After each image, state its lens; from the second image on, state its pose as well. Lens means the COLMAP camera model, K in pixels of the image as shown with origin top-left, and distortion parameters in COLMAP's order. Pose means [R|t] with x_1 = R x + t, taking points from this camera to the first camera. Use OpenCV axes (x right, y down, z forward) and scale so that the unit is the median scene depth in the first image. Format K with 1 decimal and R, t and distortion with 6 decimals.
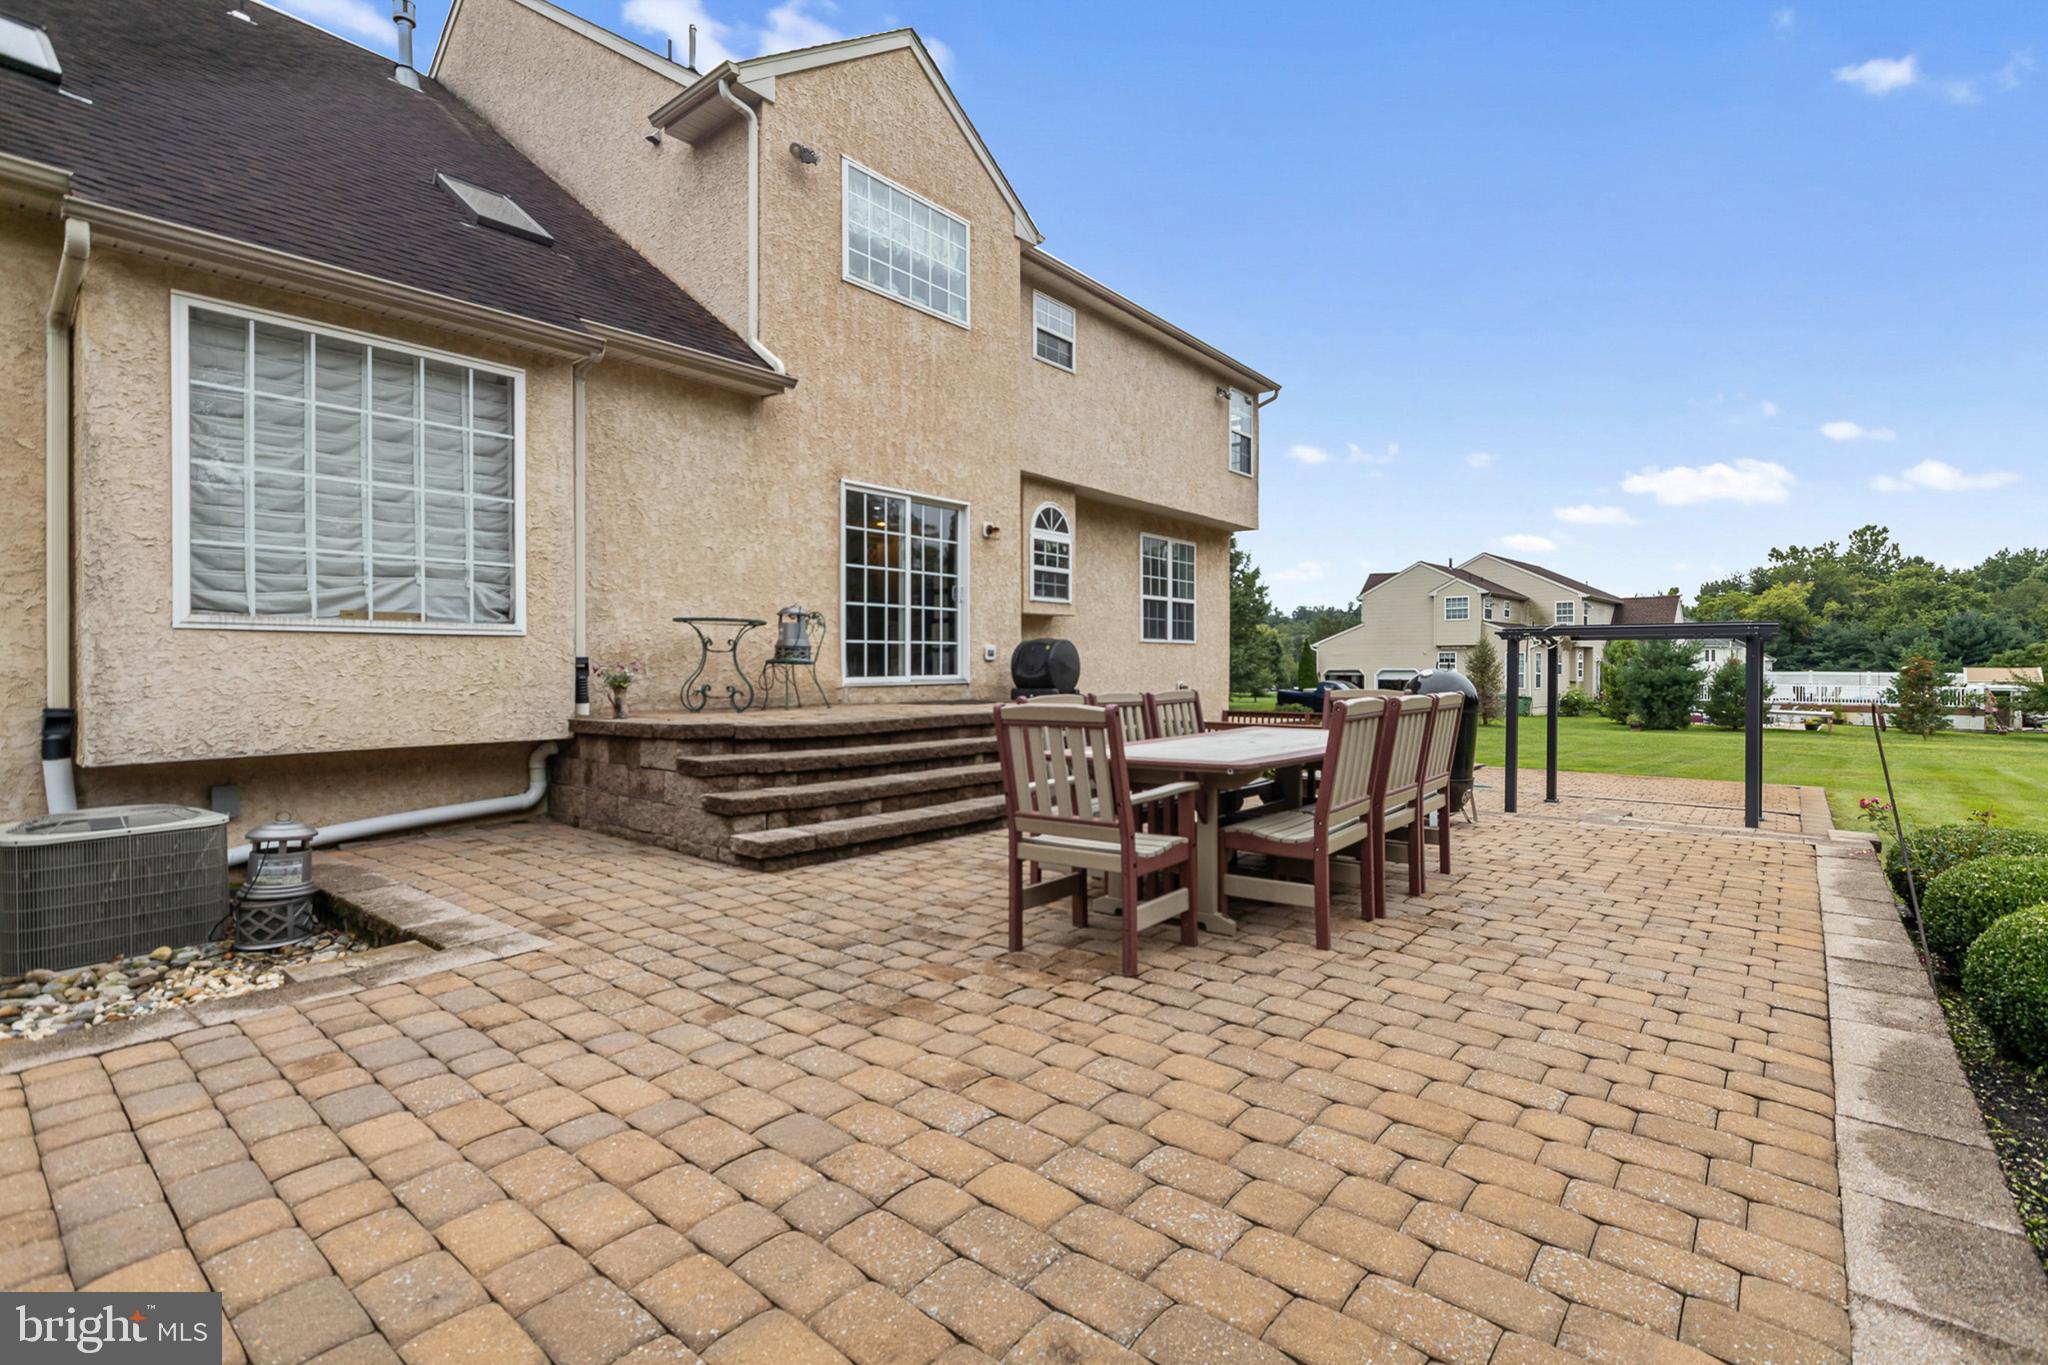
lens RADIAL K [[943.5, 0, 1018.0], [0, 943.5, 661.8], [0, 0, 1]] dist [-0.013304, 0.000062]
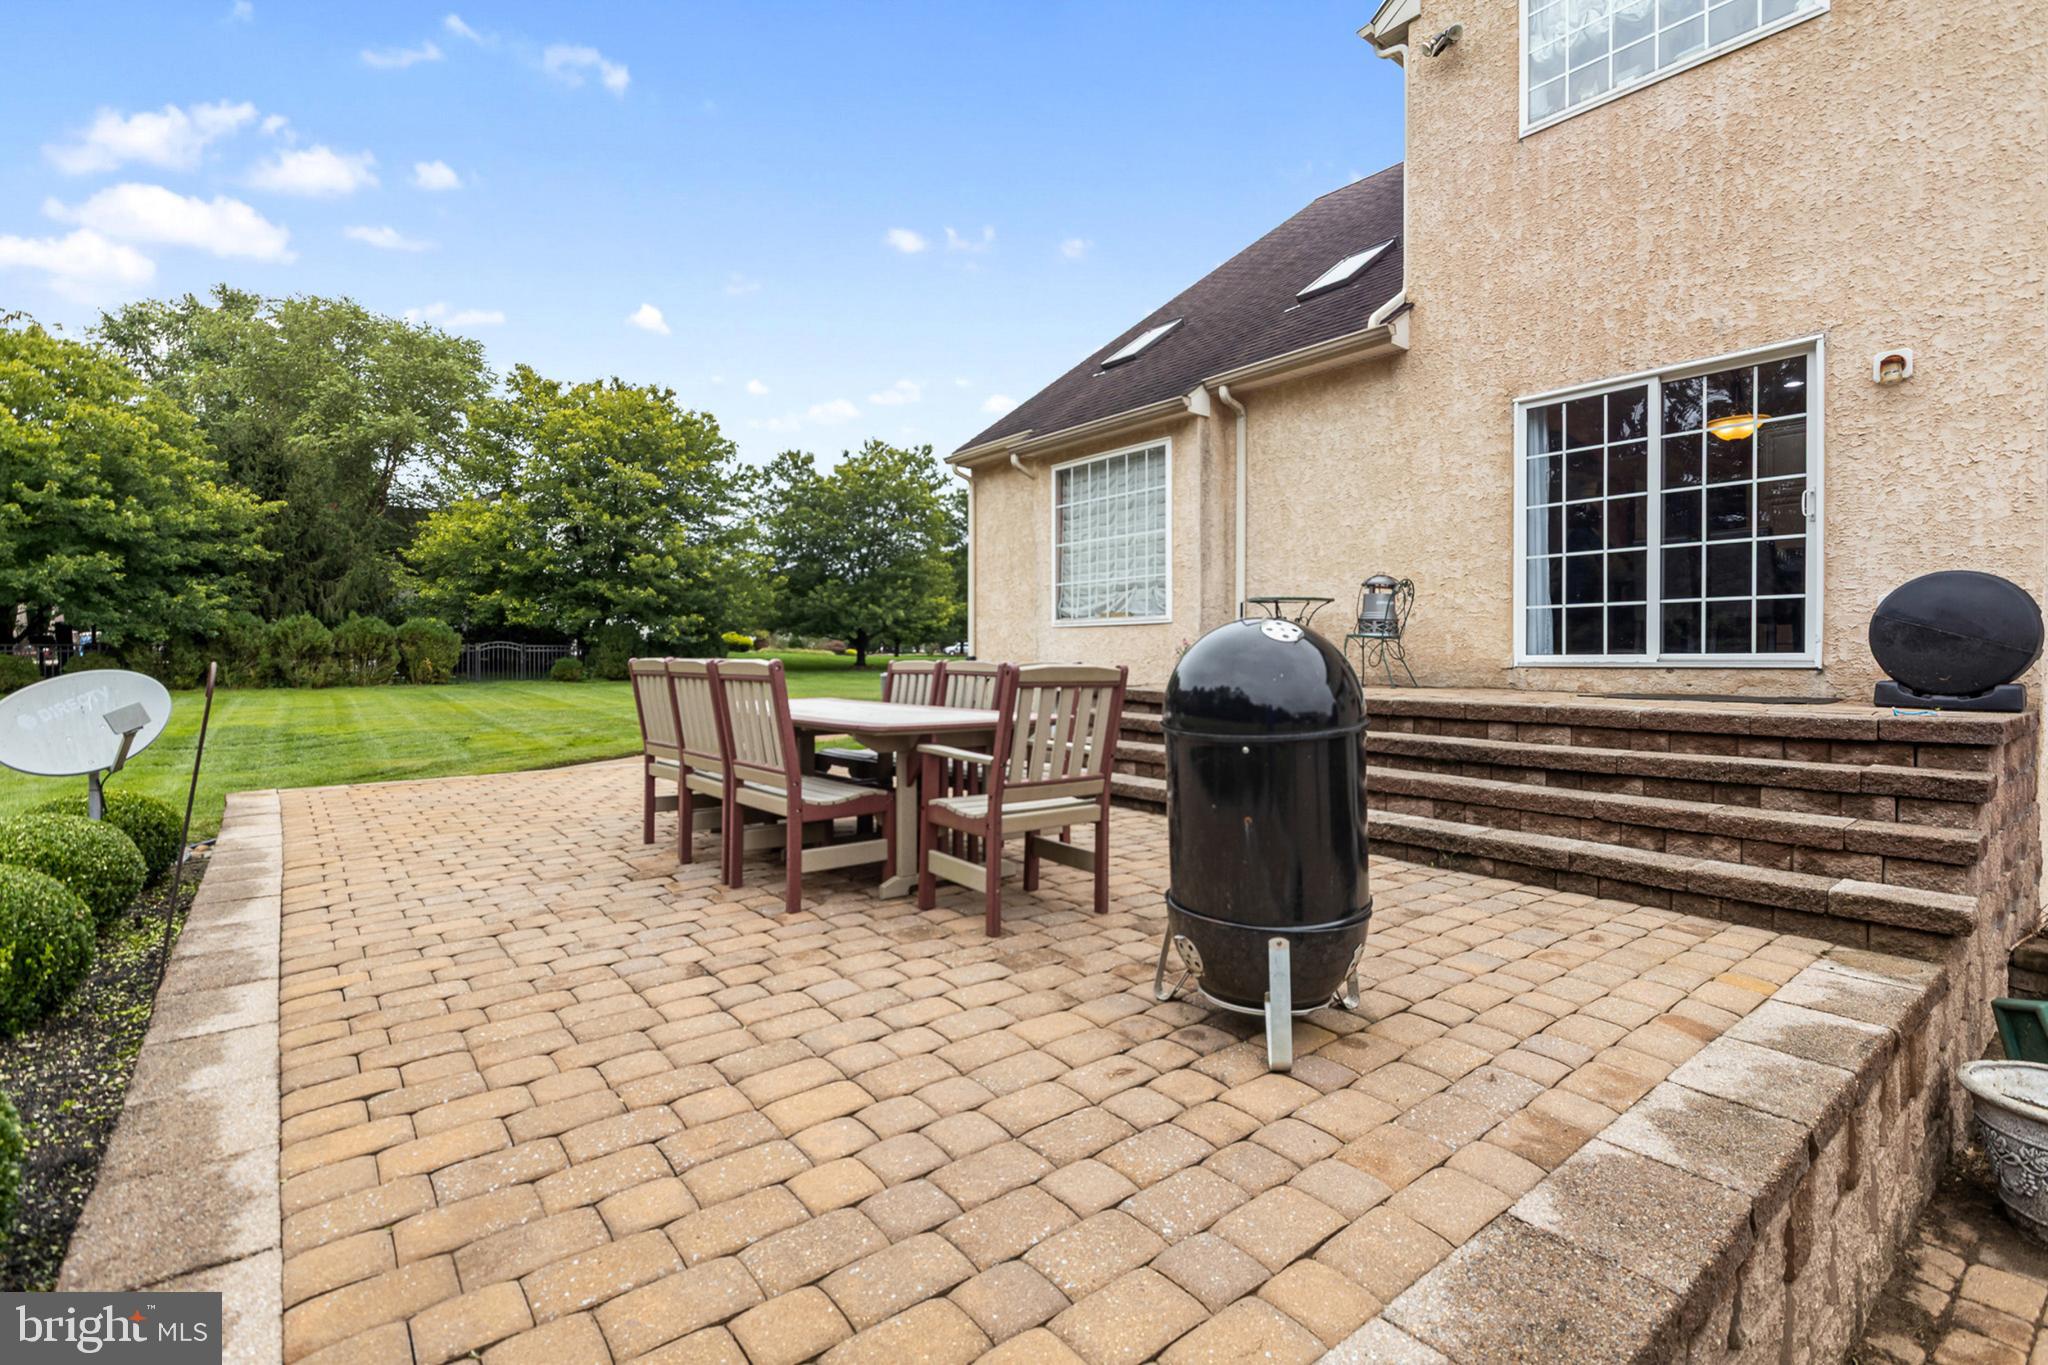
lens RADIAL K [[943.5, 0, 1018.0], [0, 943.5, 661.8], [0, 0, 1]] dist [-0.013304, 0.000062]
pose [[-0.214911, 0.008443, -0.976597, 0.646268], [0.005528, 0.999957, 0.007428, 0.013887], [0.976618, -0.003802, -0.214948, 0.753224]]
